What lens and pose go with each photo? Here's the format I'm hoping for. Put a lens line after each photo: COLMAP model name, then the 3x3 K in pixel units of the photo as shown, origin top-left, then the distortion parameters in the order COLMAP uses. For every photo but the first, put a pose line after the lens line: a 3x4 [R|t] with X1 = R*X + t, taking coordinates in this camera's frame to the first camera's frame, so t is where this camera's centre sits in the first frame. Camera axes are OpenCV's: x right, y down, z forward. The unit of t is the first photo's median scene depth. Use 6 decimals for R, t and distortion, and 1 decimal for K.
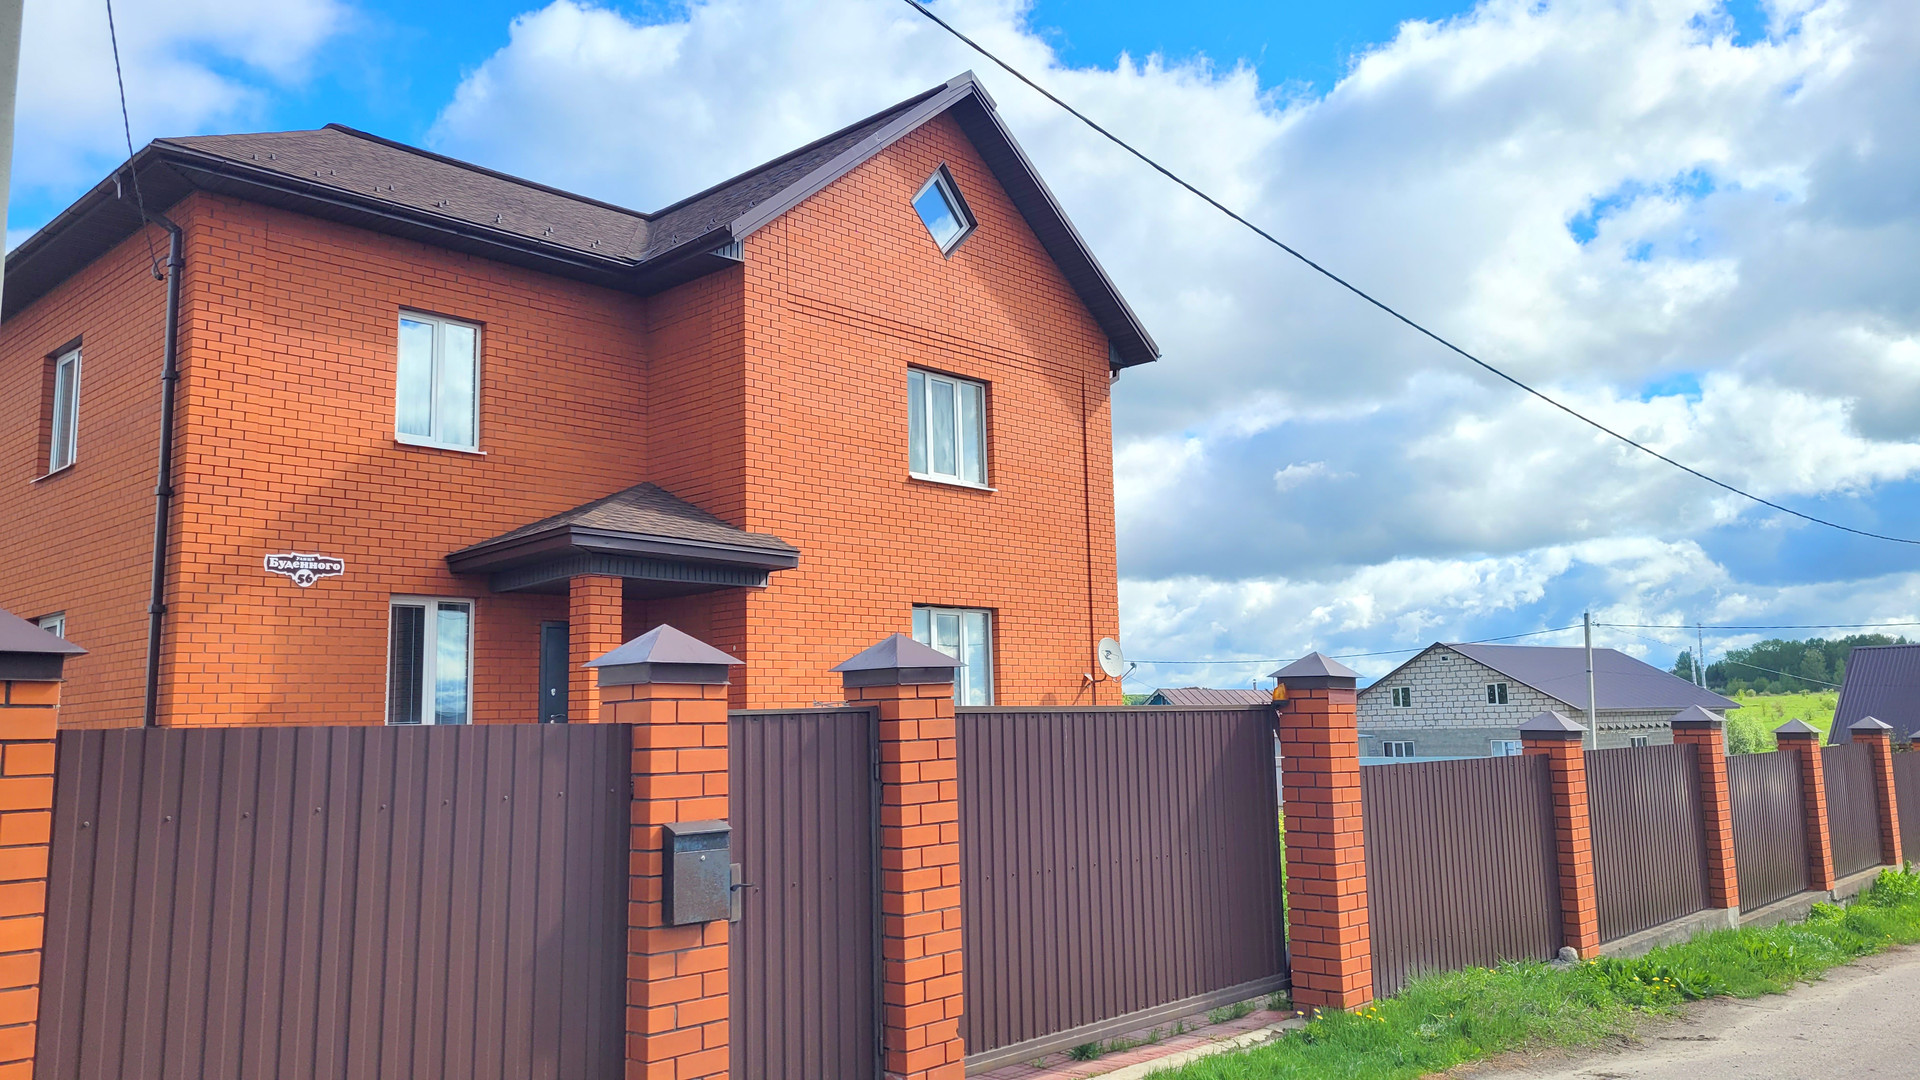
lens RADIAL K [[1401.6, 0, 960.0], [0, 1401.6, 540.0], [0, 0, 1]] dist [0.100534, -0.116376]
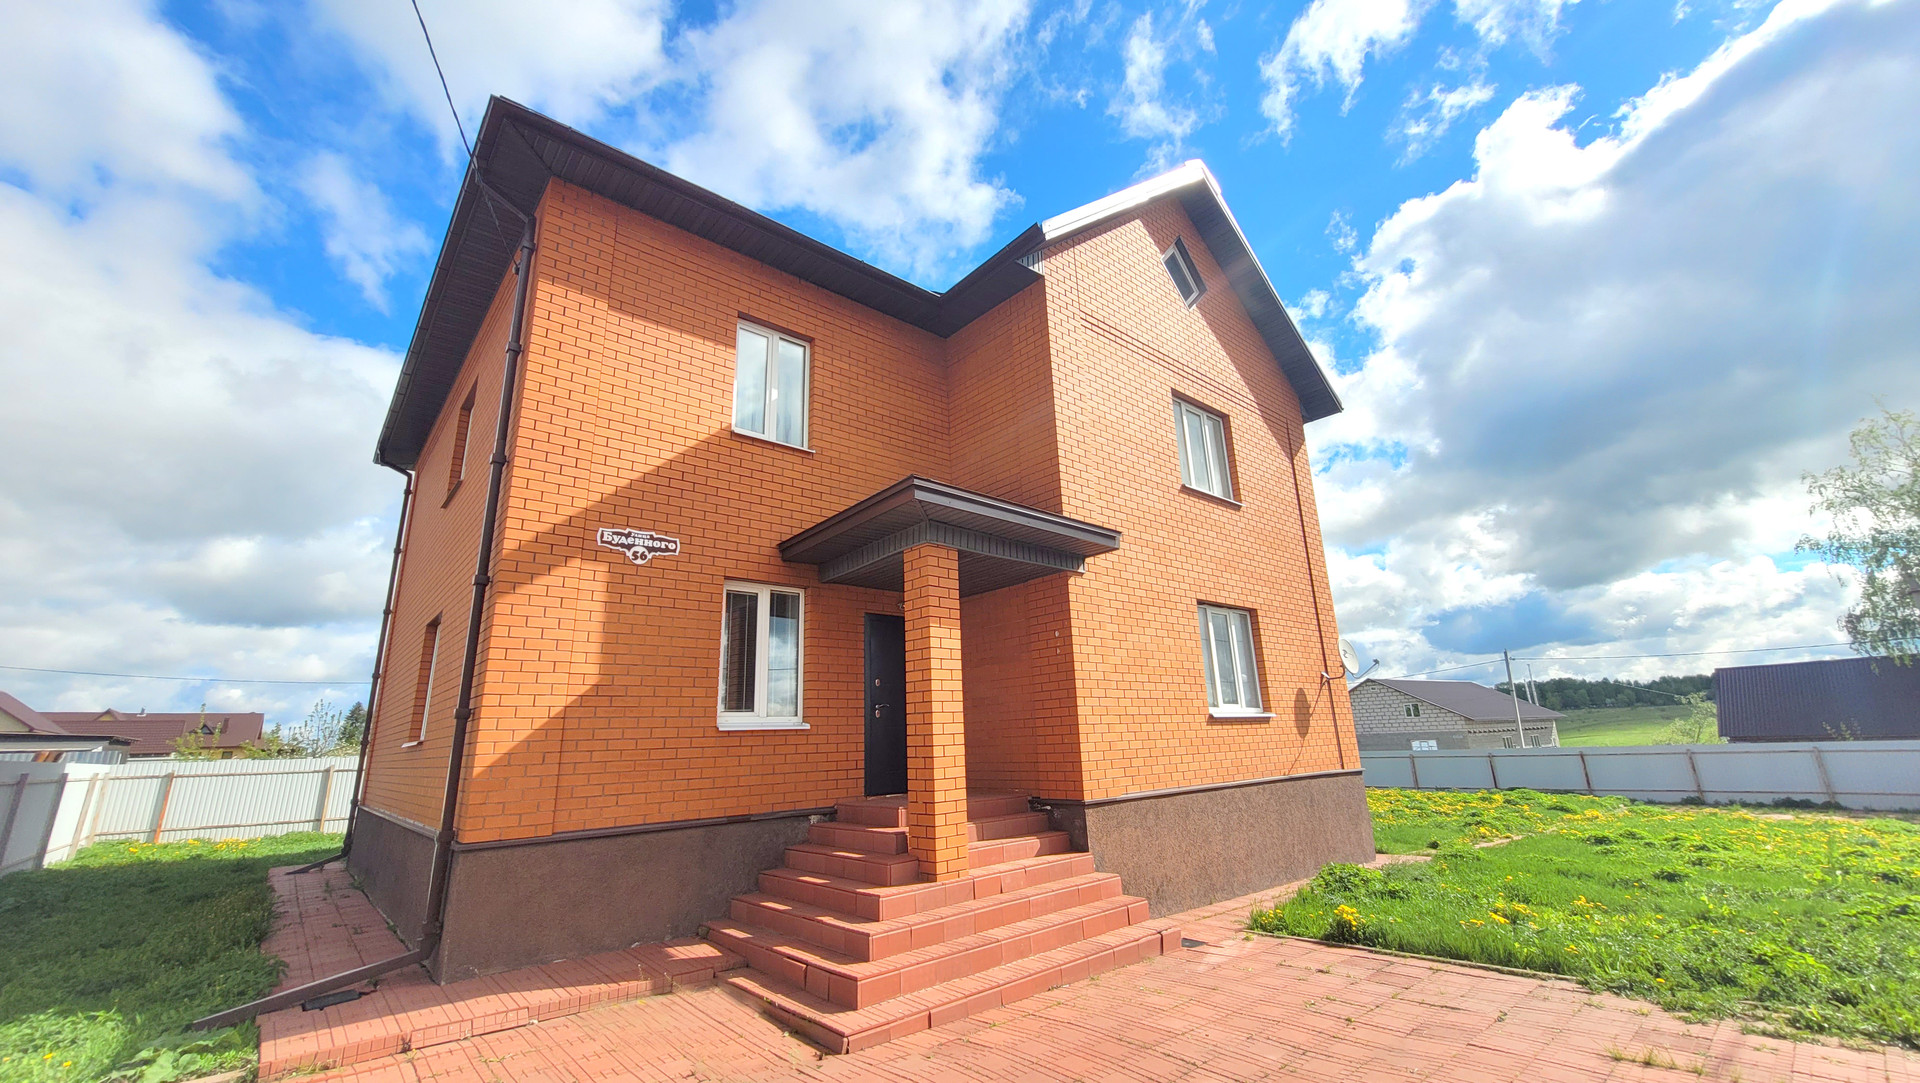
lens RADIAL K [[757.2, 0, 960.0], [0, 757.2, 541.5], [0, 0, 1]] dist [-0.000019, 0.000054]
pose [[0.994253, -0.037348, -0.100328, -0.179693], [0.024571, 0.991765, -0.125692, 0.081141], [0.104196, 0.122505, 0.986983, 0.481080]]
